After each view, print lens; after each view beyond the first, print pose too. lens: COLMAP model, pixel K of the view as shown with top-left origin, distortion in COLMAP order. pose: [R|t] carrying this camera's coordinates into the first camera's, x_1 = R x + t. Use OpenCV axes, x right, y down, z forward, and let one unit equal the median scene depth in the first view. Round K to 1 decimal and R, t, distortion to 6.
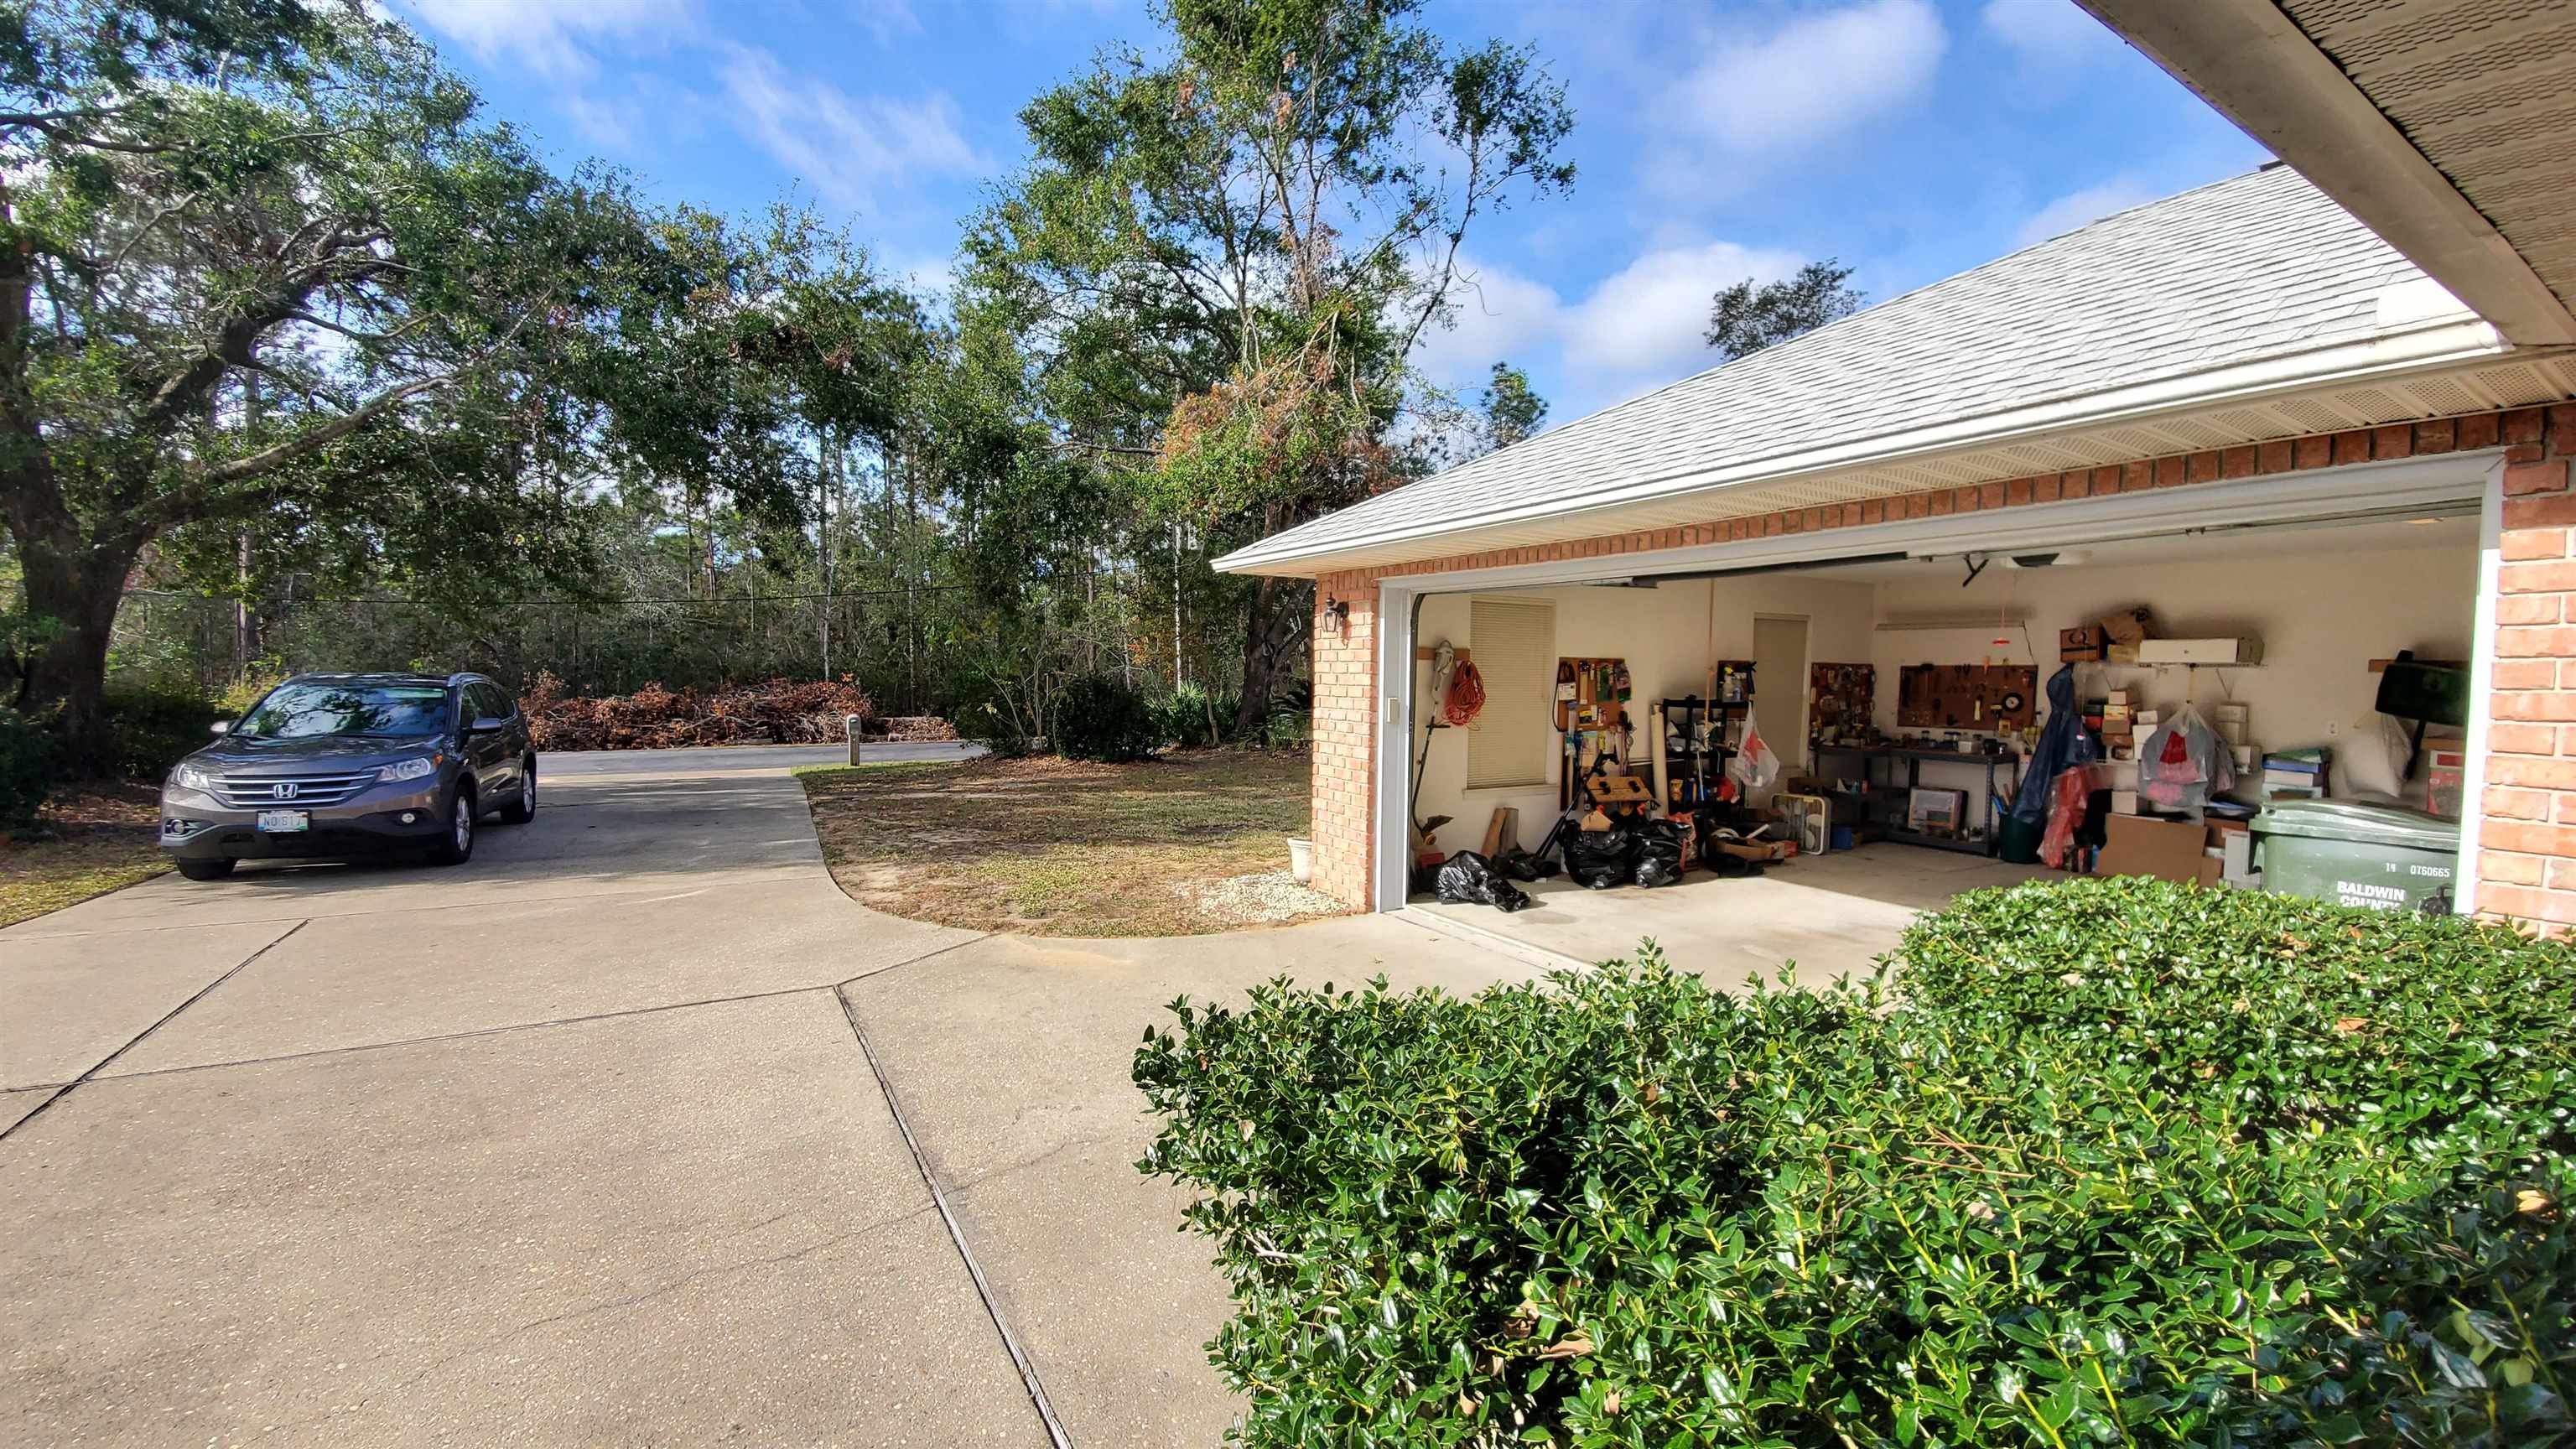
lens RADIAL K [[1030.1, 0, 1293.2], [0, 1030.1, 735.8], [0, 0, 1]] dist [0.003629, -0.012575]
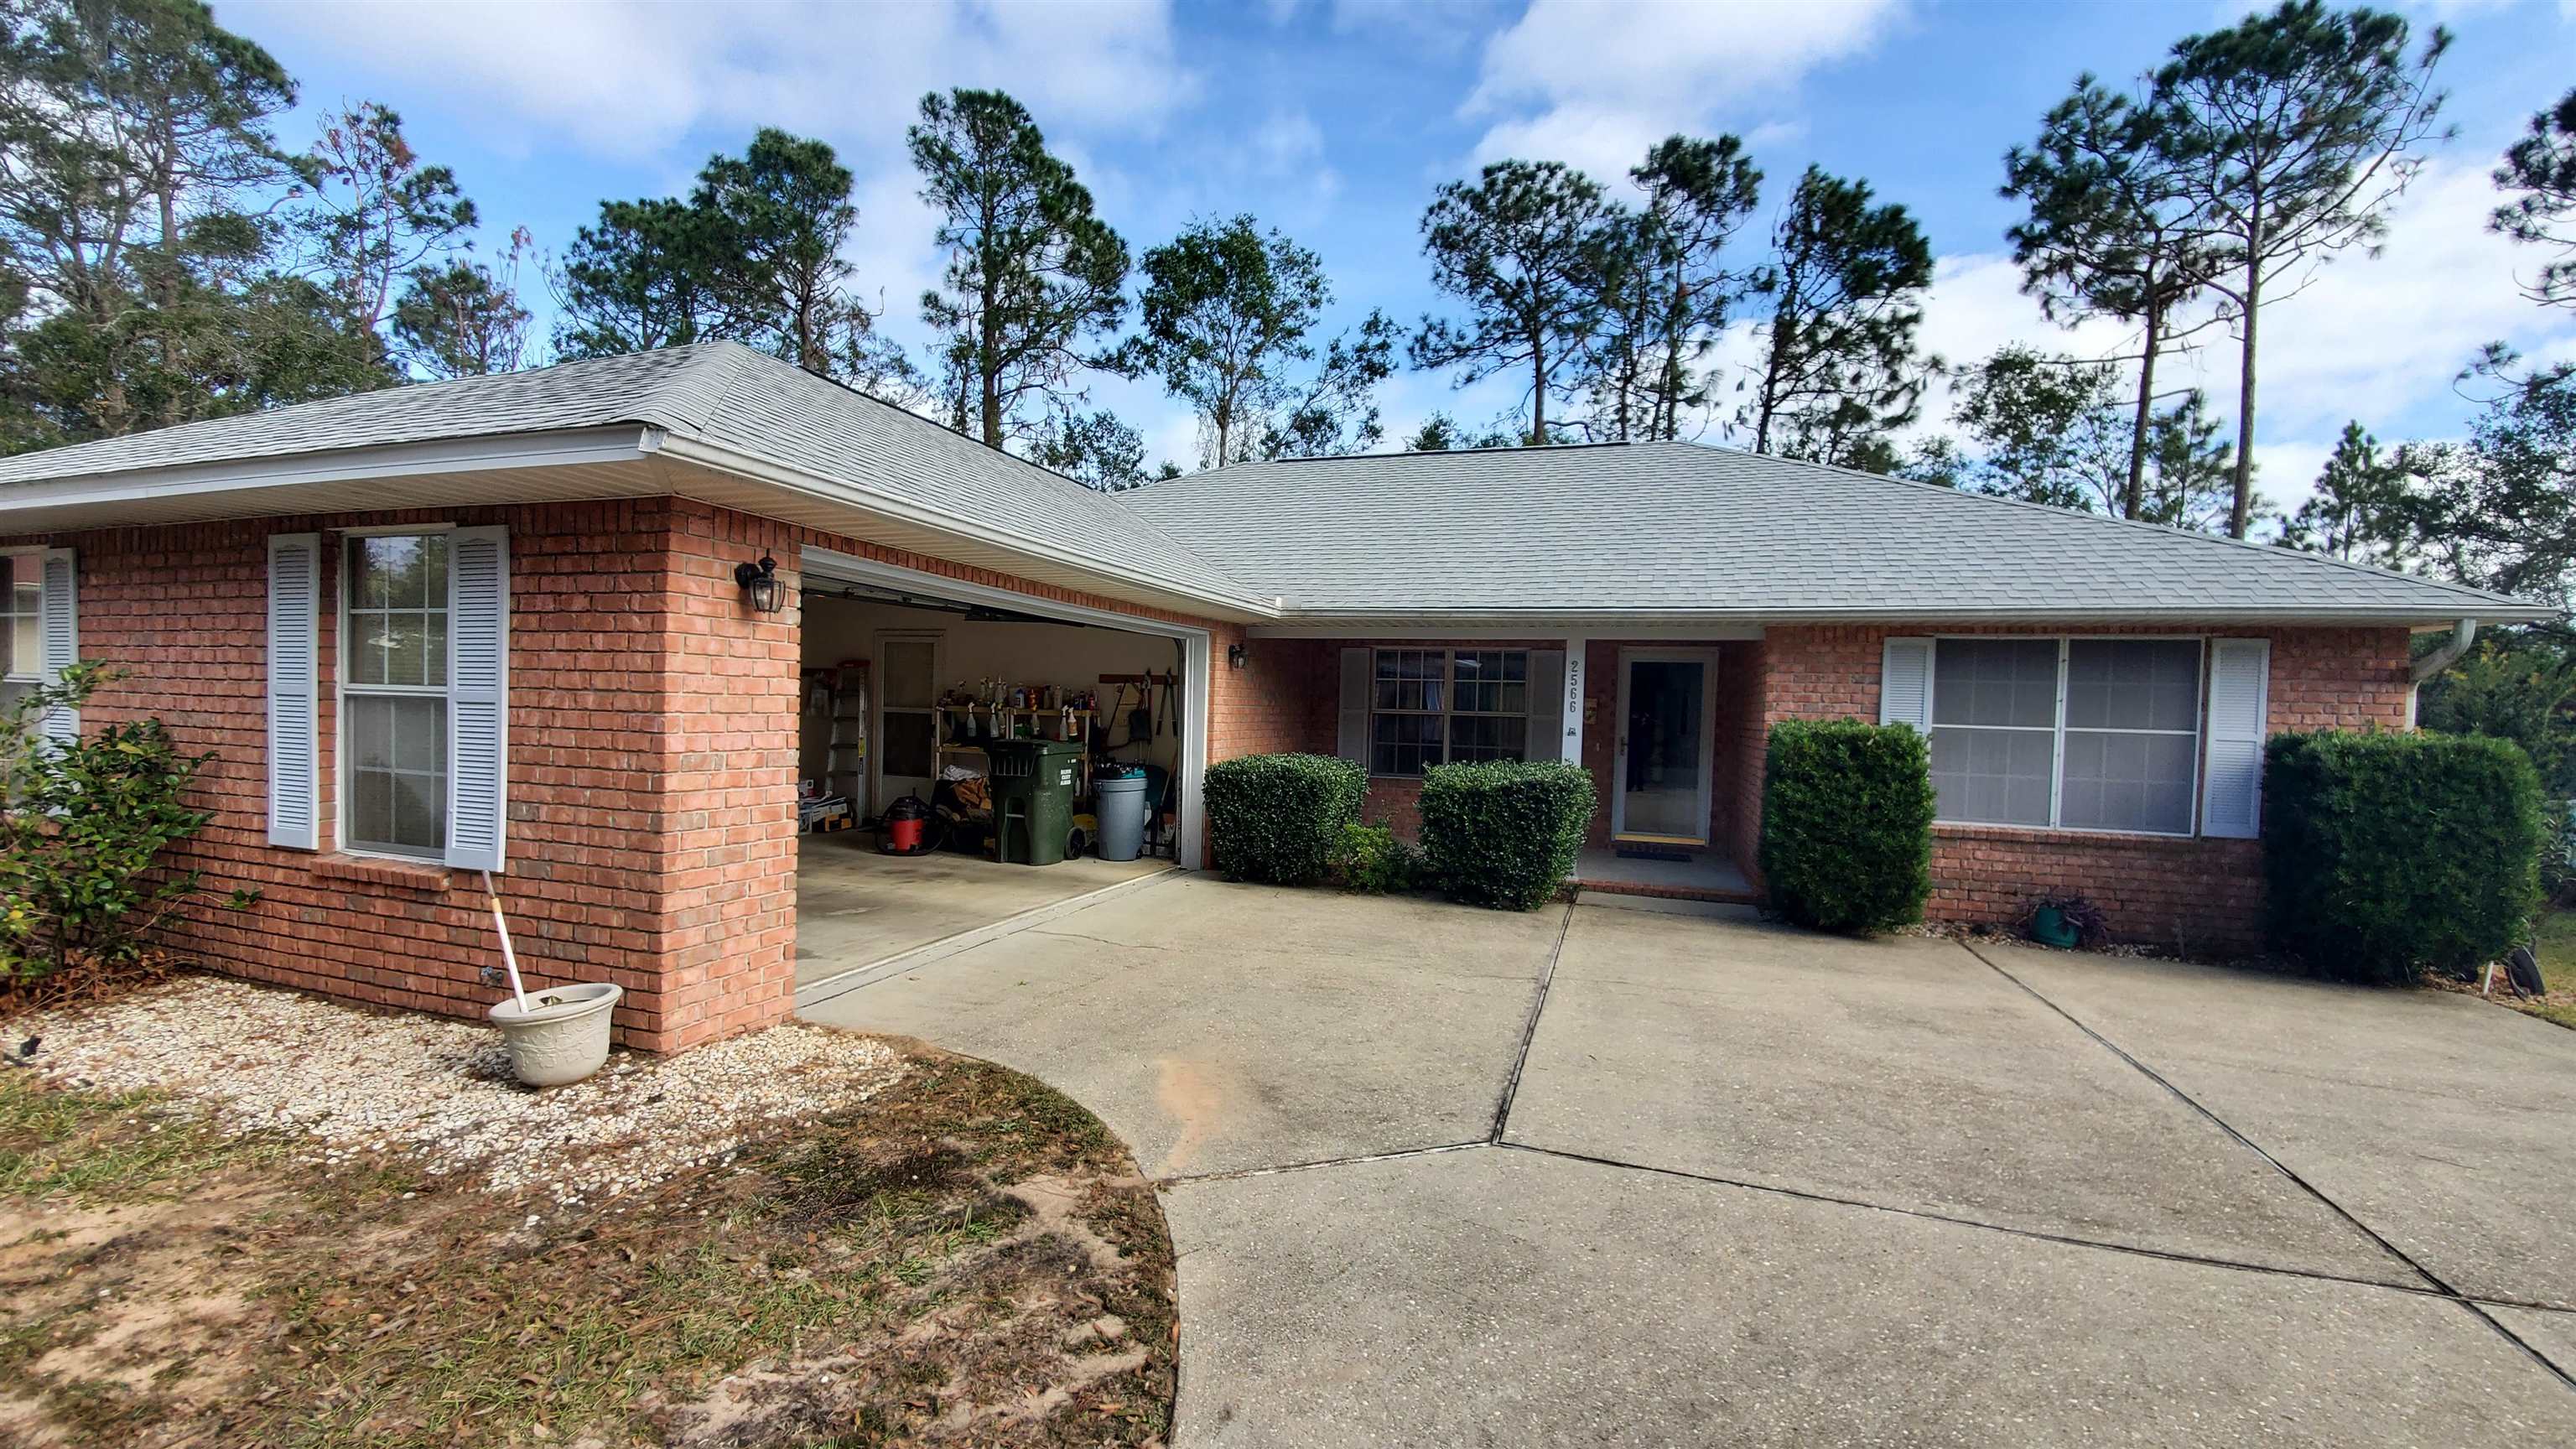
lens RADIAL K [[1030.1, 0, 1291.5], [0, 1030.1, 758.0], [0, 0, 1]] dist [0.003629, -0.012575]
pose [[-0.653489, -0.071180, 0.753582, -0.462900], [0.007782, 0.994884, 0.100721, -0.050806], [-0.756896, 0.071685, -0.649592, 0.824045]]
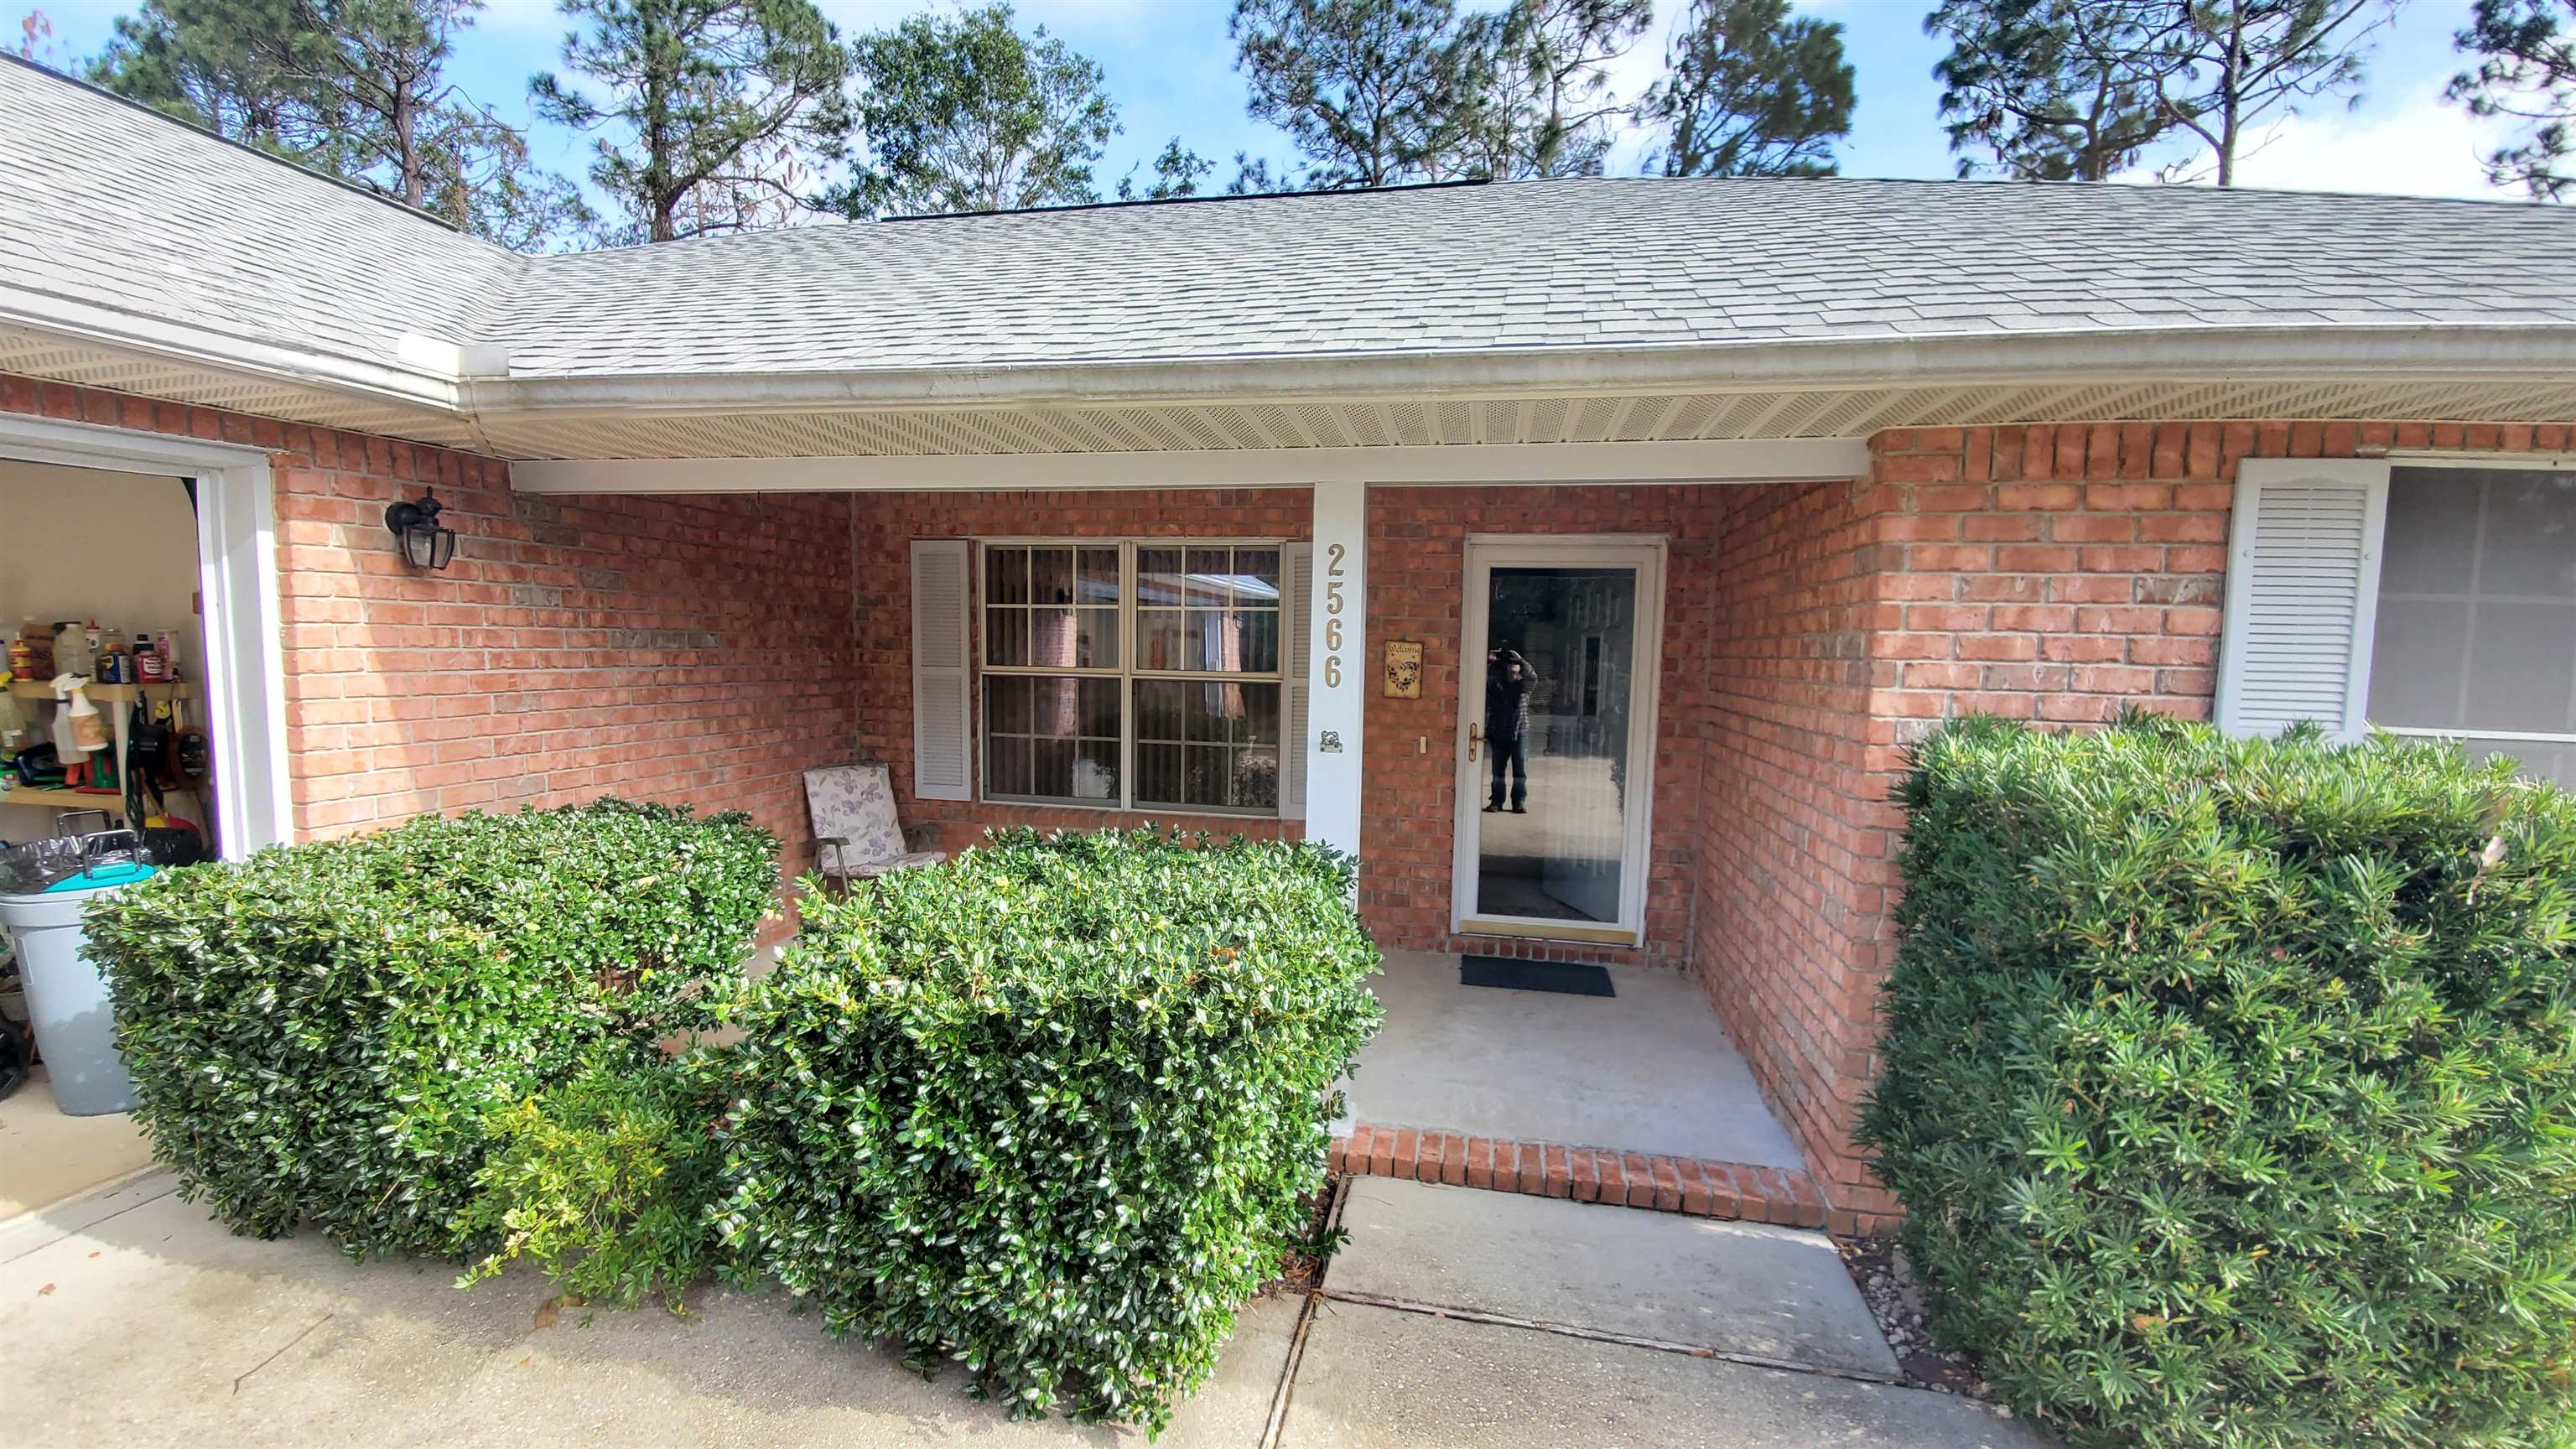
lens RADIAL K [[1030.1, 0, 1294.7], [0, 1030.1, 751.5], [0, 0, 1]] dist [0.003629, -0.012575]
pose [[-0.746475, -0.097933, 0.658167, -0.142964], [0.005568, 0.988156, 0.153350, -0.027656], [-0.665390, 0.118137, -0.737089, 0.289362]]
